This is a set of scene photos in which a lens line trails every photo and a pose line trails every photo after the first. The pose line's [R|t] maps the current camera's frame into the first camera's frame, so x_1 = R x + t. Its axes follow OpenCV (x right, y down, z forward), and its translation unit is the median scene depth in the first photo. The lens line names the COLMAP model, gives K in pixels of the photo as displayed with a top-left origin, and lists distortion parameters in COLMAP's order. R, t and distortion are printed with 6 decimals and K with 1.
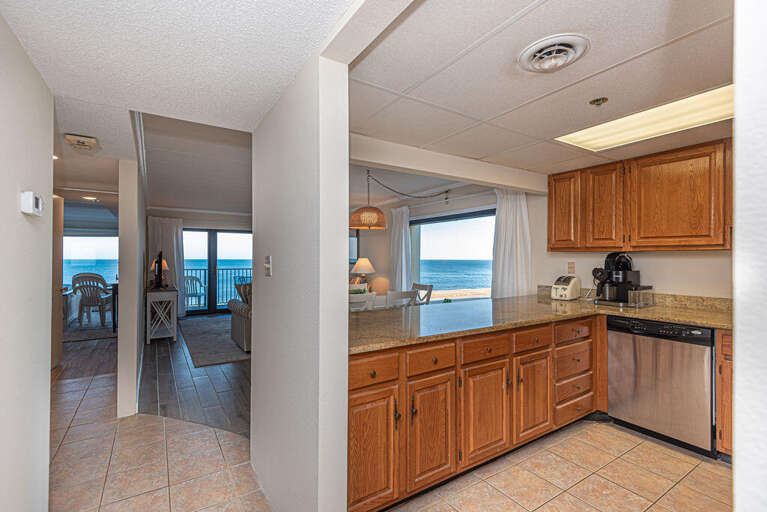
lens RADIAL K [[357.4, 0, 383.6], [0, 357.4, 258.0], [0, 0, 1]] dist [0.014074, -0.003575]
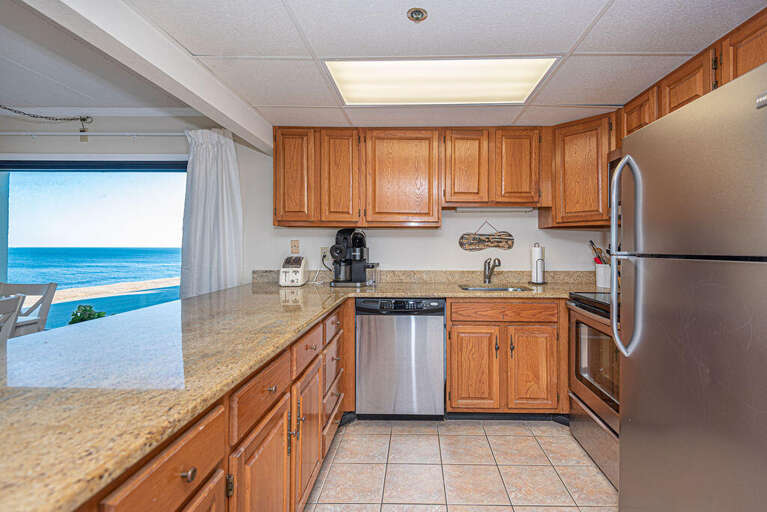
lens RADIAL K [[357.4, 0, 410.1], [0, 357.4, 243.2], [0, 0, 1]] dist [0.014074, -0.003575]
pose [[0.556273, 0.004730, 0.830986, -0.019757], [0.001036, 0.999979, -0.006385, 0.028117], [-0.830999, 0.004412, 0.556256, 0.358740]]
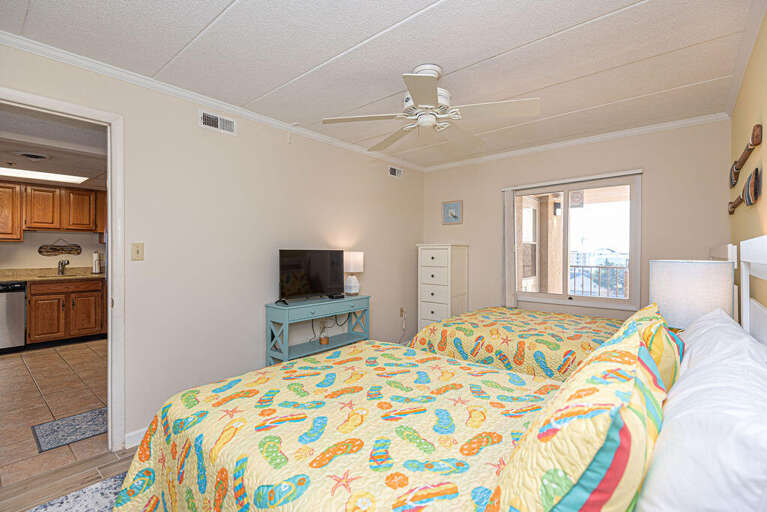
lens RADIAL K [[357.4, 0, 377.0], [0, 357.4, 251.5], [0, 0, 1]] dist [0.014074, -0.003575]
pose [[-0.278709, -0.004954, 0.960363, -1.078051], [-0.004778, 0.999981, 0.003772, 0.010331], [-0.960364, -0.003537, -0.278728, -0.201551]]
